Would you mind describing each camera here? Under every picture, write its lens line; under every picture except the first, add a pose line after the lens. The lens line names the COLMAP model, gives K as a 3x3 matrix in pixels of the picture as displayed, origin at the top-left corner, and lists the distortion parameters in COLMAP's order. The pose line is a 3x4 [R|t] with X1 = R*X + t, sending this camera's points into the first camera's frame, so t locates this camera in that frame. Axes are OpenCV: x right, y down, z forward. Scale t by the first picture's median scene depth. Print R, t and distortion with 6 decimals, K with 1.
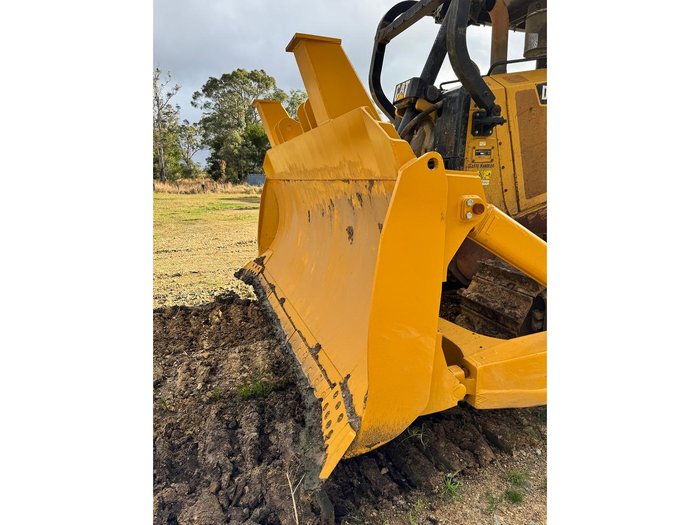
lens RADIAL K [[384.6, 0, 348.5], [0, 384.6, 264.1], [0, 0, 1]] dist [0.015416, -0.001542]
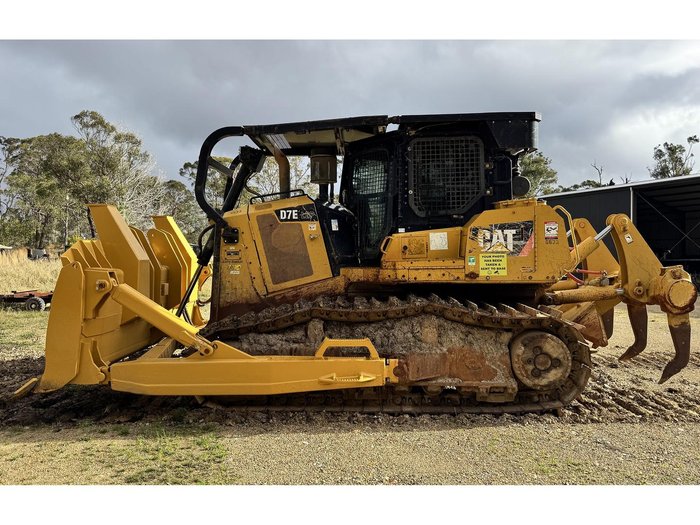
lens RADIAL K [[506.8, 0, 346.8], [0, 506.8, 247.7], [0, 0, 1]] dist [0.090290, -0.103914]
pose [[0.930892, 0.018564, -0.364823, 1.647150], [-0.100240, 0.973352, -0.206246, 0.070422], [0.351273, 0.228563, 0.907946, -0.761018]]
